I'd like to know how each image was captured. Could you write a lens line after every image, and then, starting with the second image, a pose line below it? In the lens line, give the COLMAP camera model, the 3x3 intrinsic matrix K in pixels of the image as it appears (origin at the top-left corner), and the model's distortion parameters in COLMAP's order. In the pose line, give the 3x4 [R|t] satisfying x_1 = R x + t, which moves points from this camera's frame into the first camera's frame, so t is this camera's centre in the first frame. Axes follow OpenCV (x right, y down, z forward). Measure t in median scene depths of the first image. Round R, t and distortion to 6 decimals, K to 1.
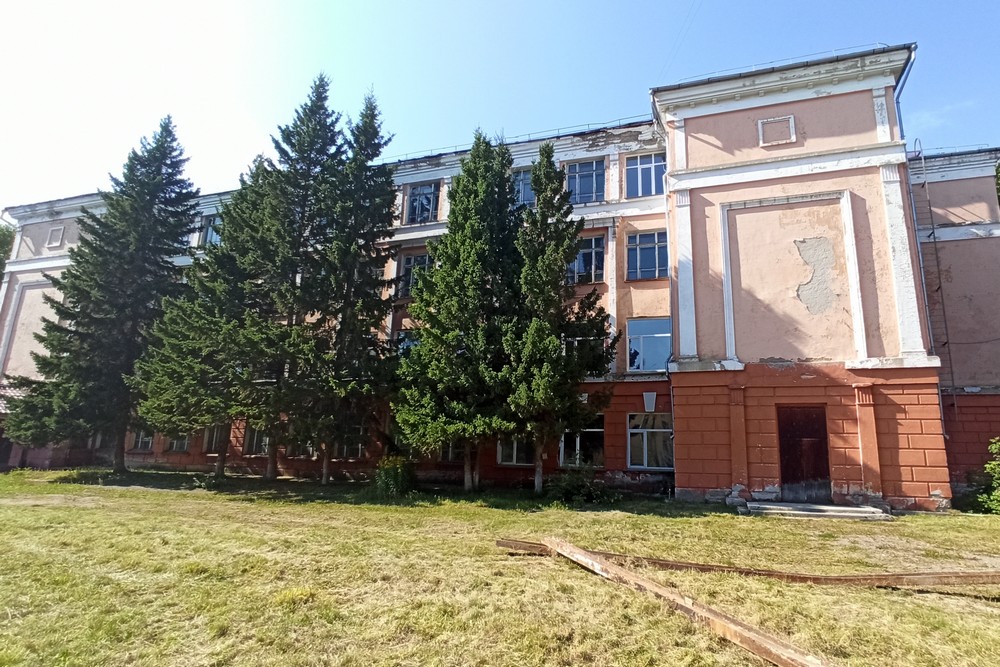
lens RADIAL K [[557.9, 0, 504.4], [0, 557.9, 330.4], [0, 0, 1]] dist [-0.043959, 0.031303]
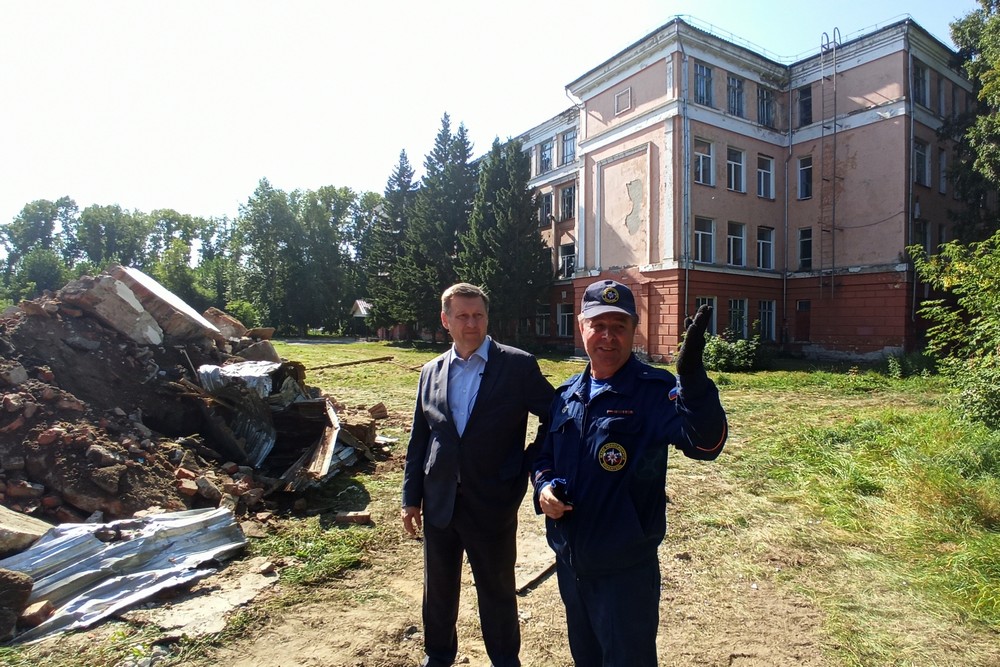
lens RADIAL K [[557.9, 0, 501.2], [0, 557.9, 323.5], [0, 0, 1]] dist [-0.043959, 0.031303]
pose [[0.747116, -0.018224, -0.664444, 1.204295], [0.151026, 0.978133, 0.142990, -0.061001], [0.647309, -0.207179, 0.733531, -0.348790]]
